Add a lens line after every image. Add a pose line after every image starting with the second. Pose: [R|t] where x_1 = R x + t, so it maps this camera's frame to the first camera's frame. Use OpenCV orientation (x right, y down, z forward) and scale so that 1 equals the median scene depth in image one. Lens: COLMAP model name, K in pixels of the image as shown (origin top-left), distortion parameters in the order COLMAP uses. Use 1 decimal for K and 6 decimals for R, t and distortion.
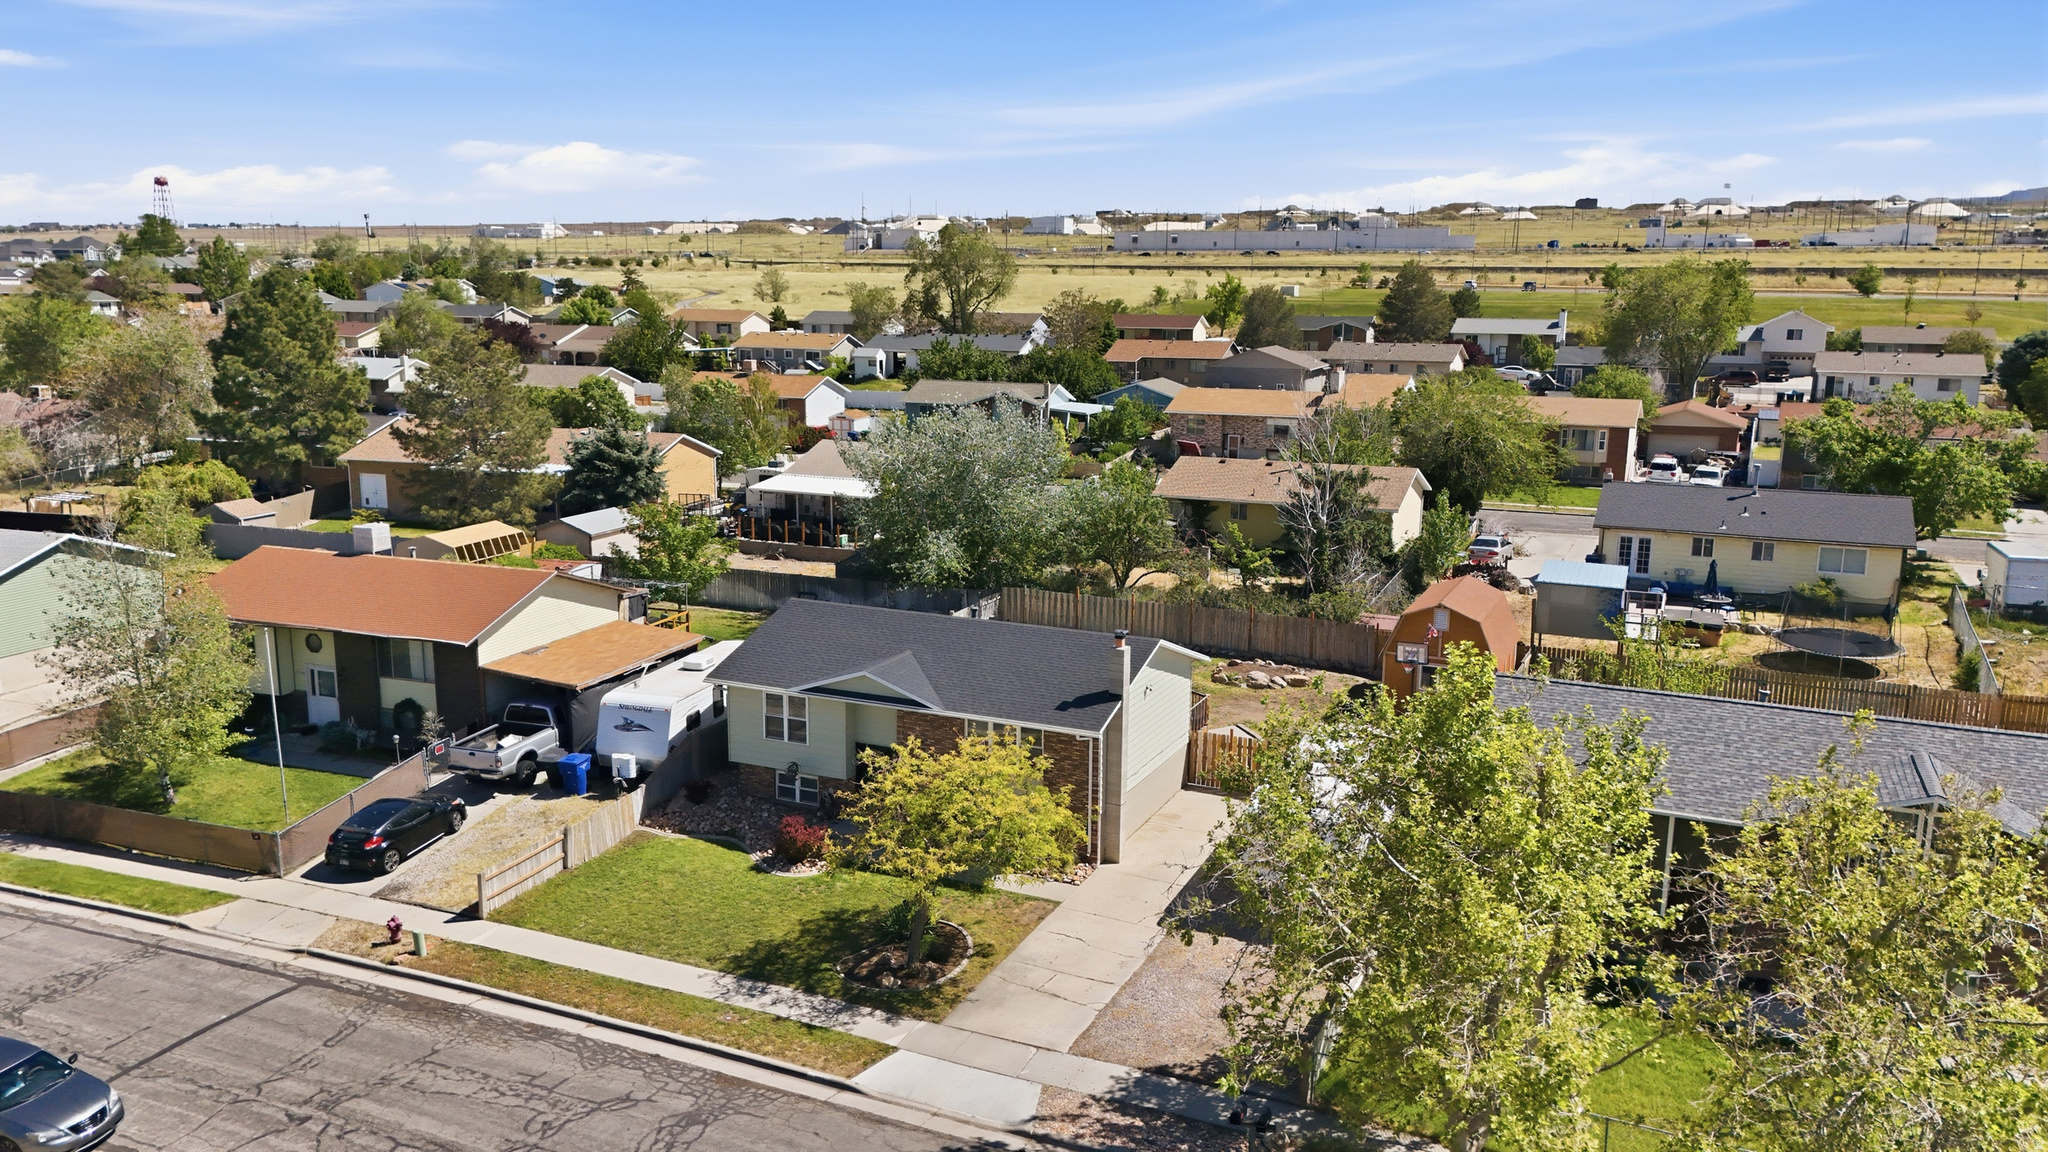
lens RADIAL K [[1502.7, 0, 1024.9], [0, 1502.7, 579.0], [0, 0, 1]] dist [0.082603, -0.084723]
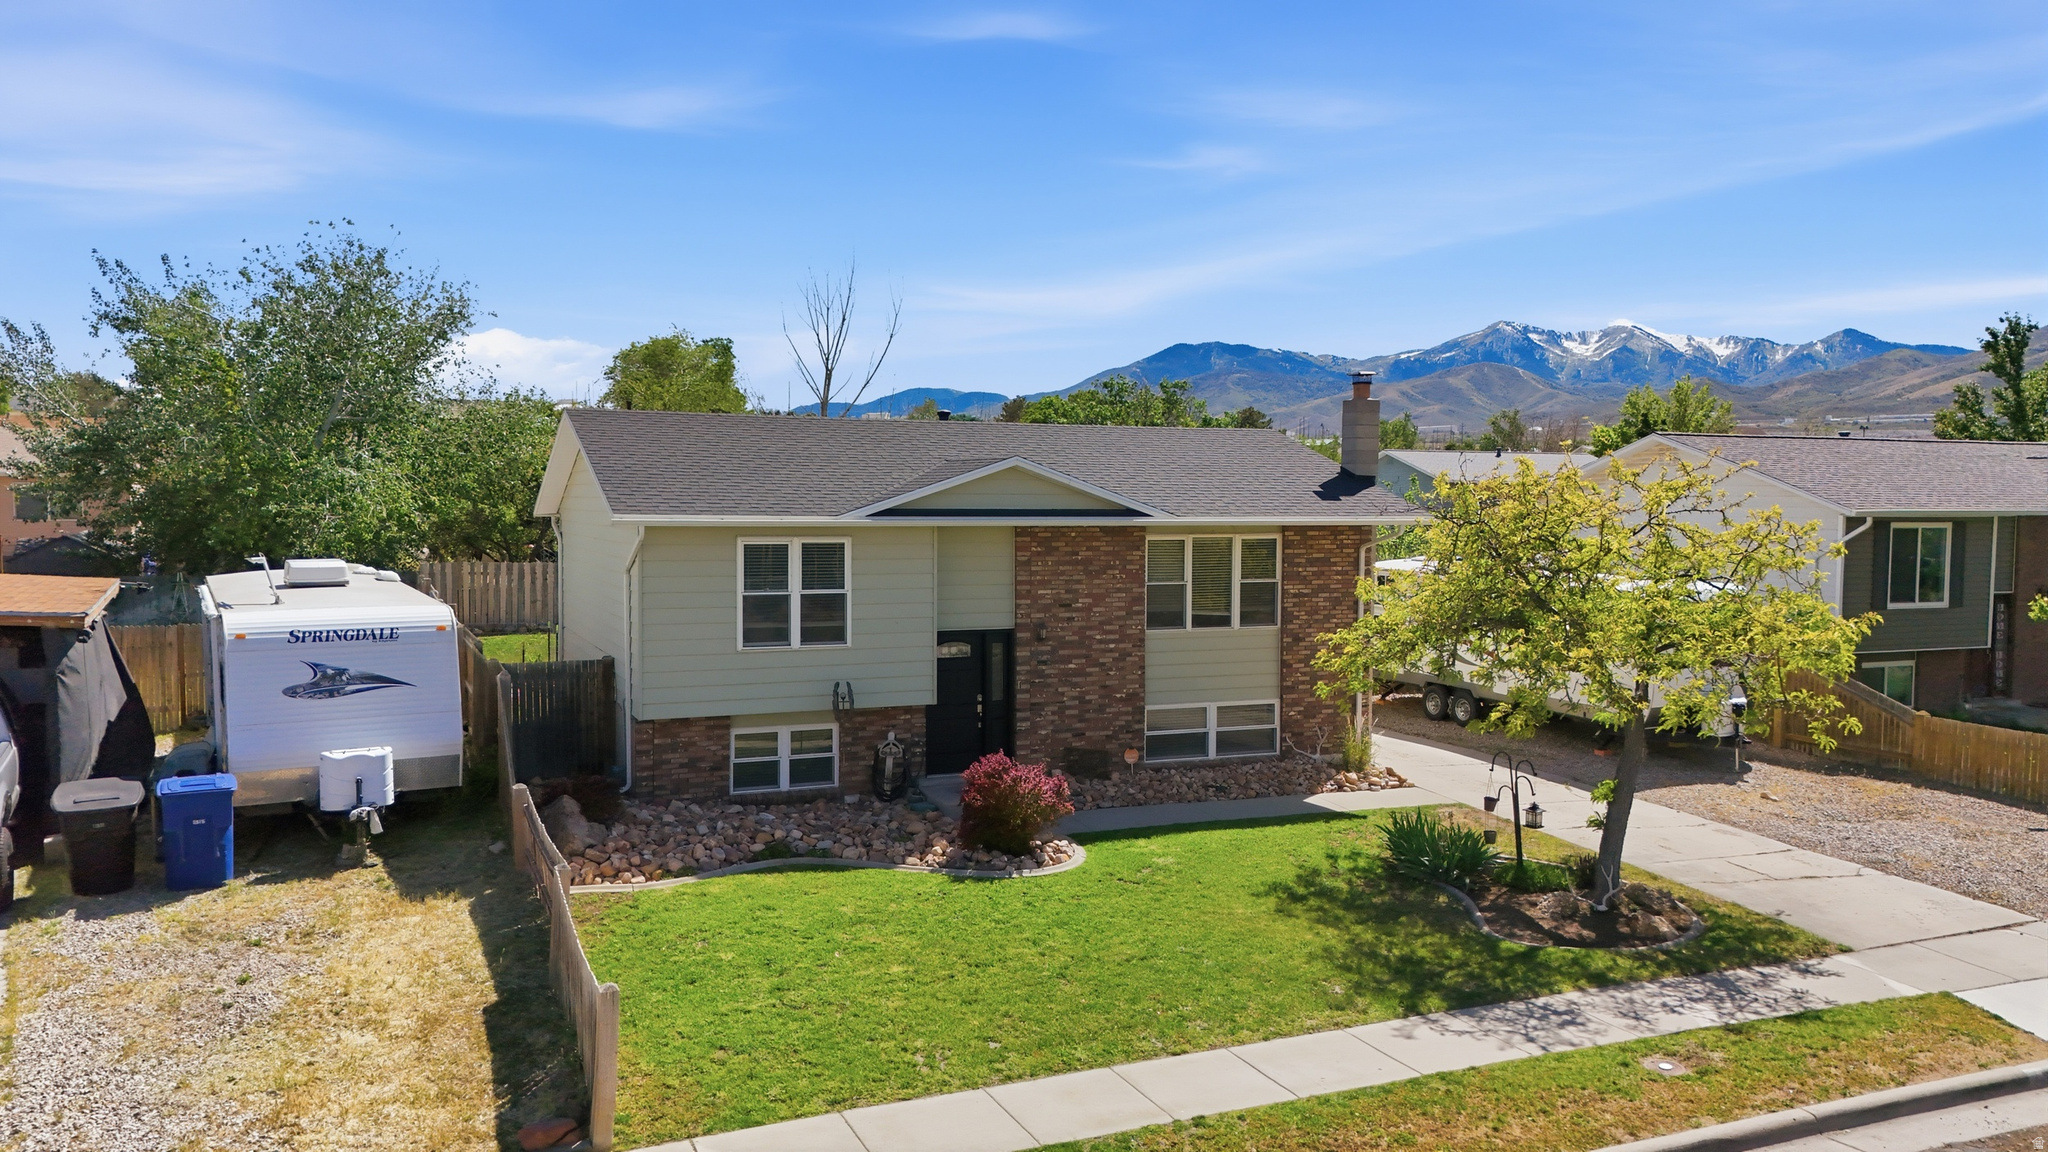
lens RADIAL K [[1502.7, 0, 1023.3], [0, 1502.7, 587.1], [0, 0, 1]] dist [0.082603, -0.084723]
pose [[0.665770, -0.049483, 0.744514, -0.444582], [0.142989, 0.987767, -0.062215, 0.126069], [-0.732328, 0.147878, 0.664702, 0.630589]]
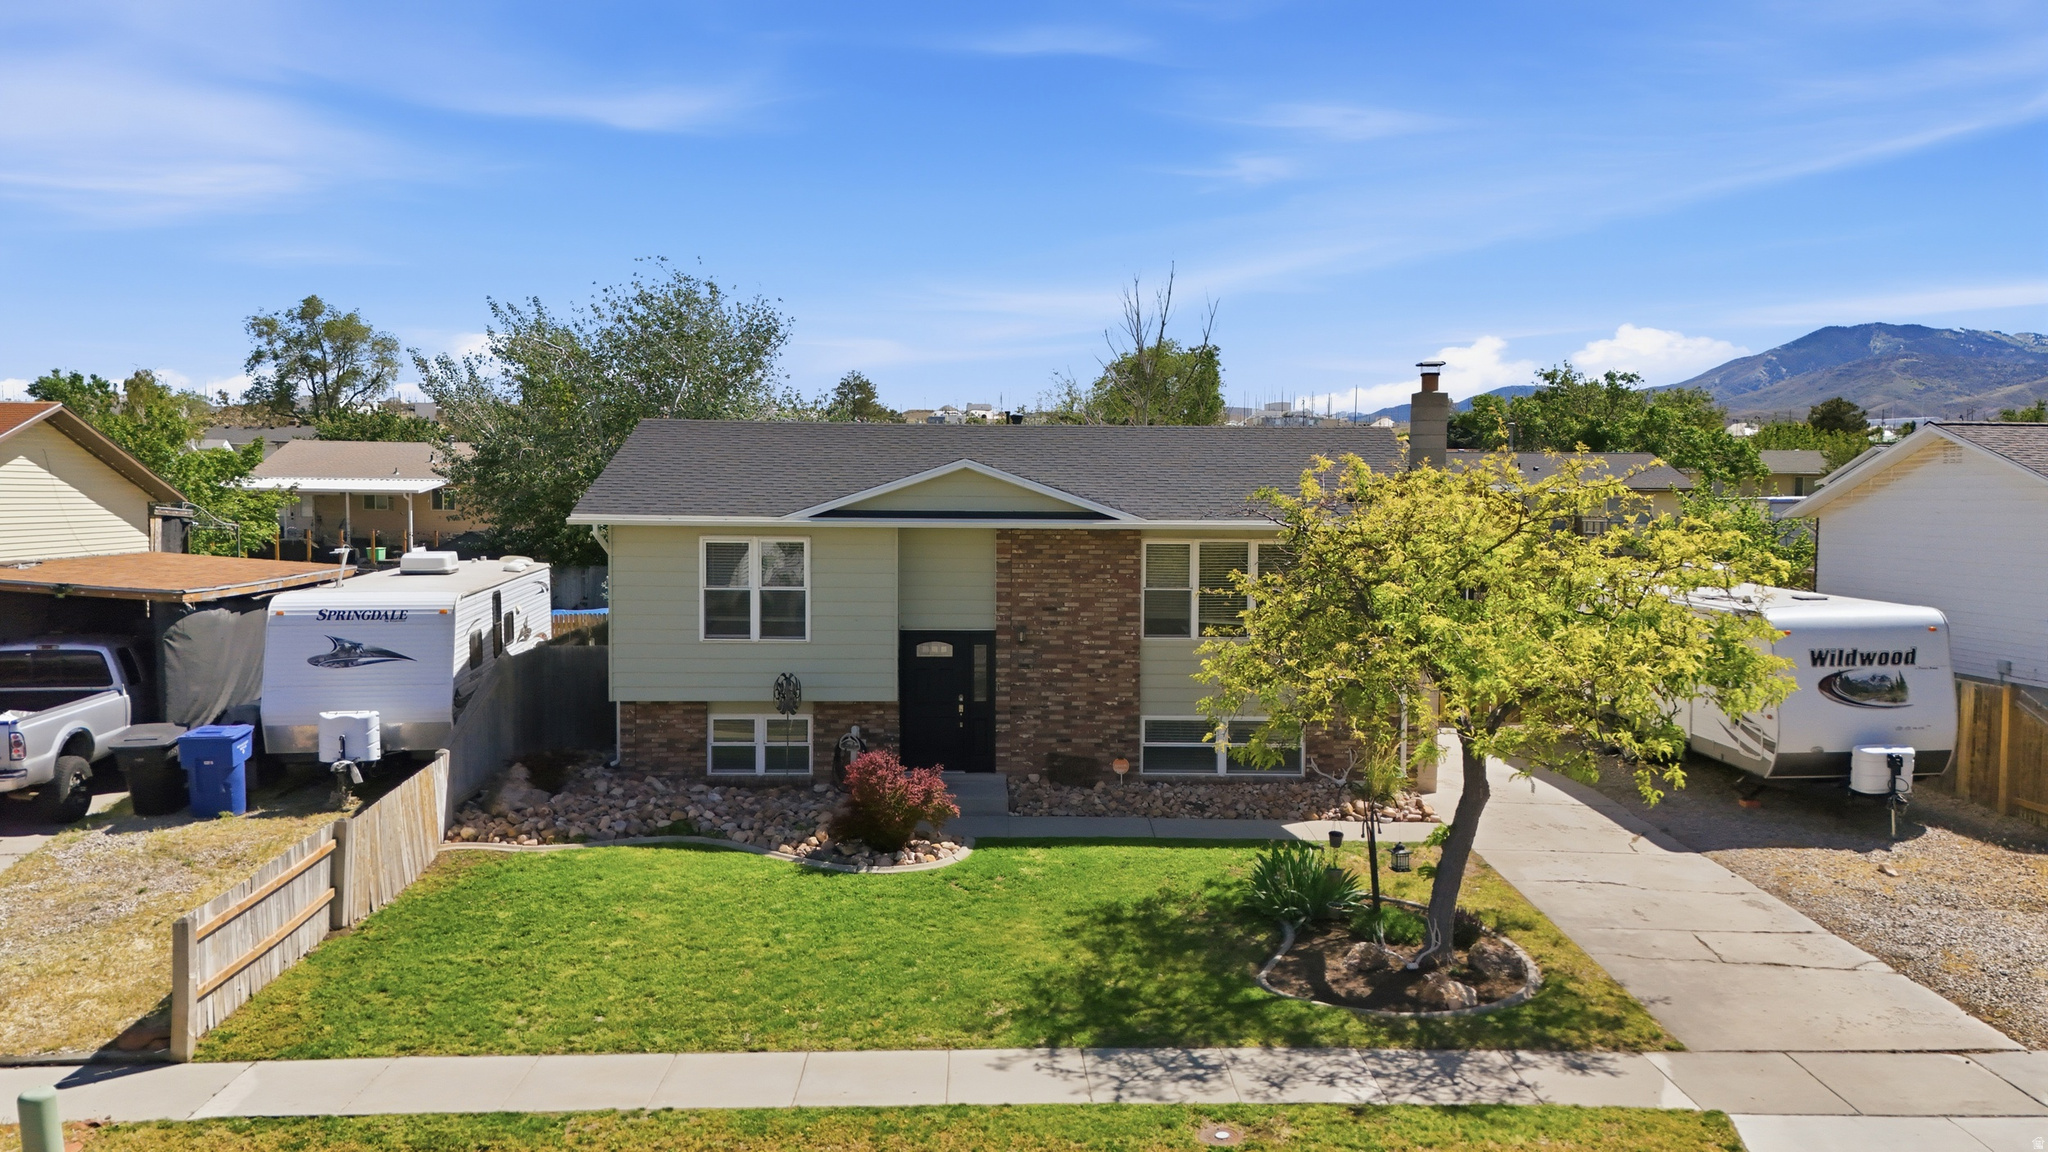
lens RADIAL K [[1502.7, 0, 1021.3], [0, 1502.7, 572.6], [0, 0, 1]] dist [0.082603, -0.084723]
pose [[0.895375, -0.024602, 0.444632, -0.292238], [0.086113, 0.989192, -0.118676, 0.148905], [-0.436907, 0.144548, 0.887817, 0.517620]]
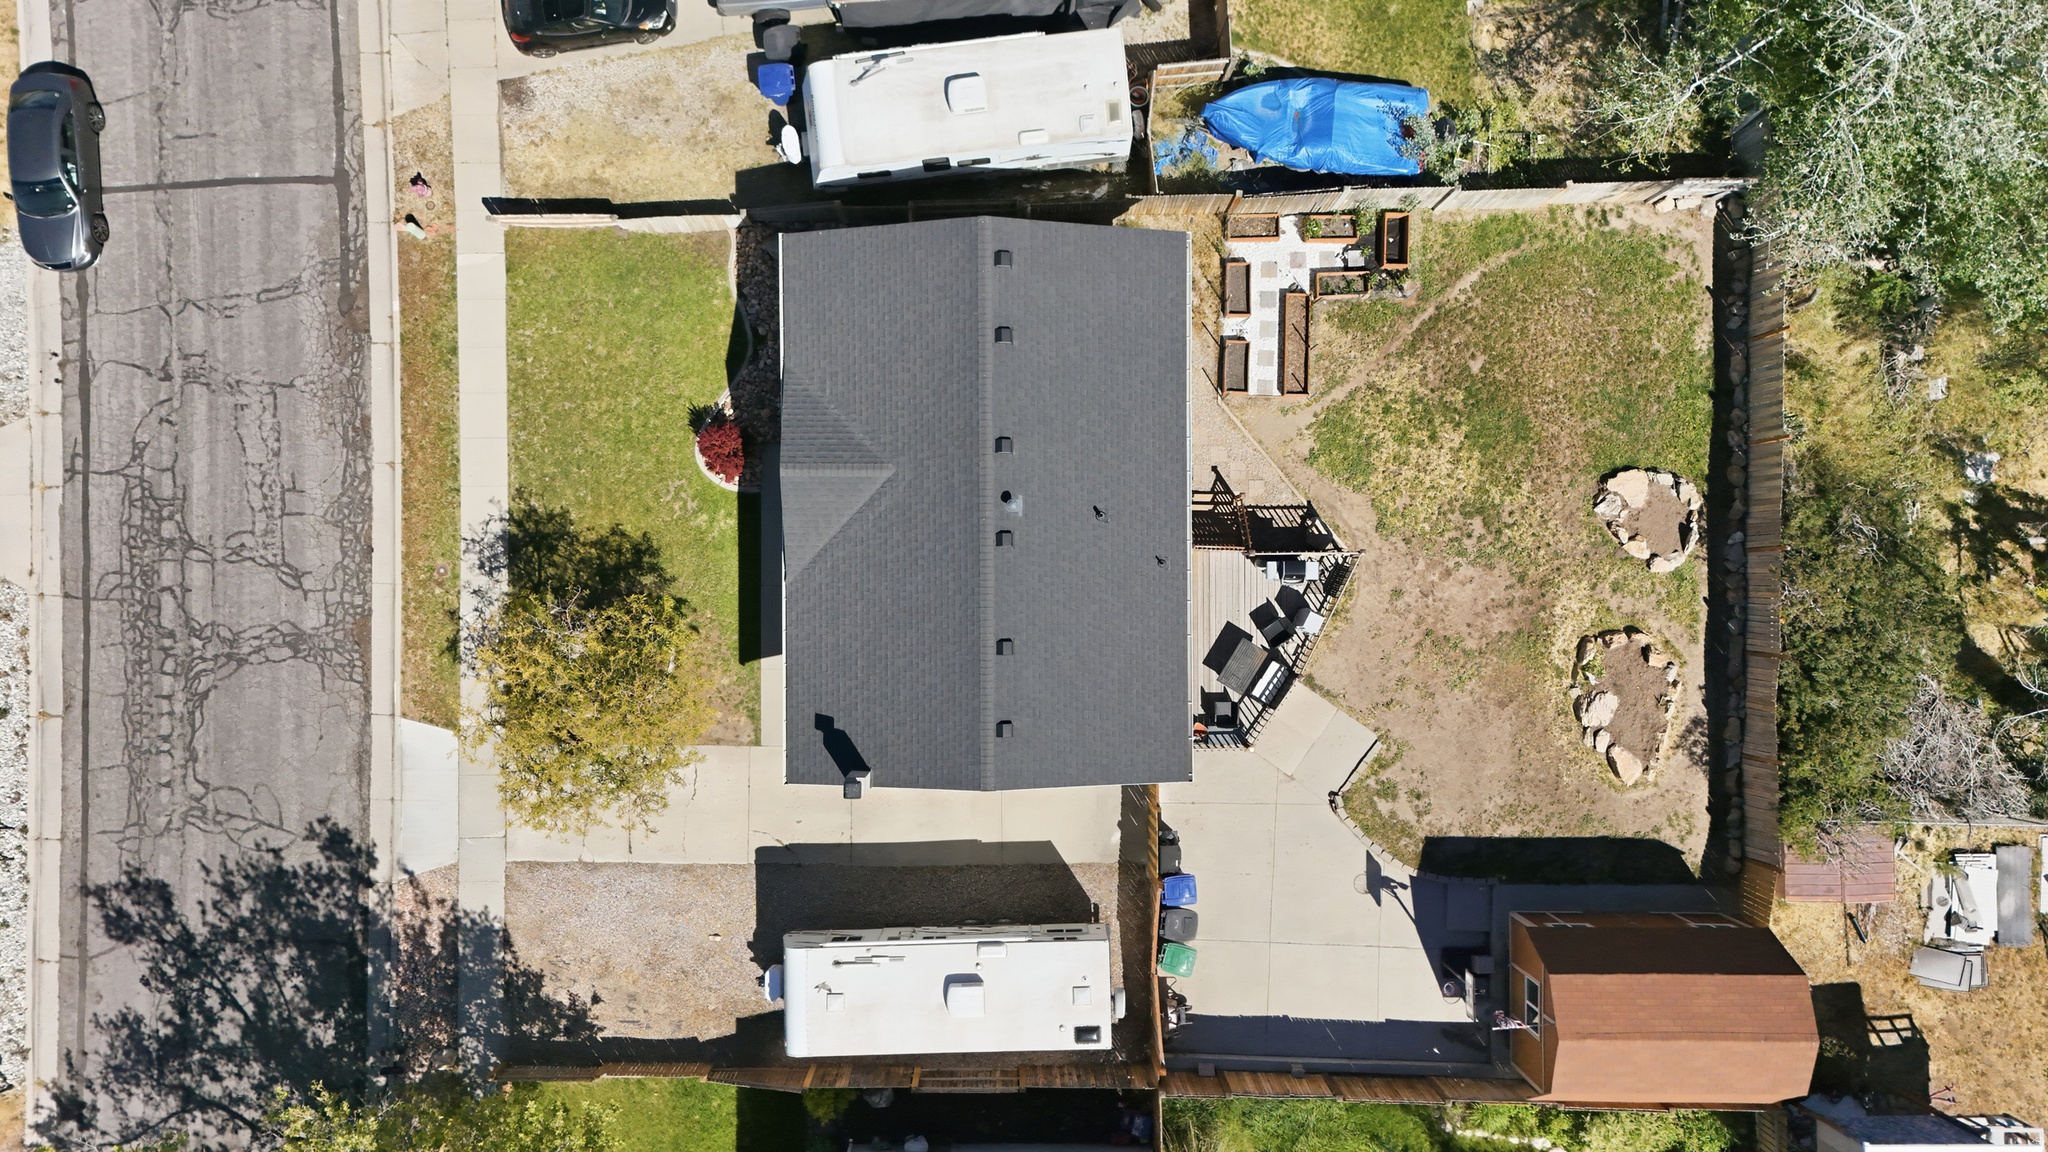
lens RADIAL K [[1502.7, 0, 1024.9], [0, 1502.7, 576.7], [0, 0, 1]] dist [0.082603, -0.084723]
pose [[0.425827, 0.904774, -0.007418, 0.005401], [-0.172474, 0.089216, 0.980965, -0.690933], [0.888214, -0.416442, 0.194040, 0.875170]]
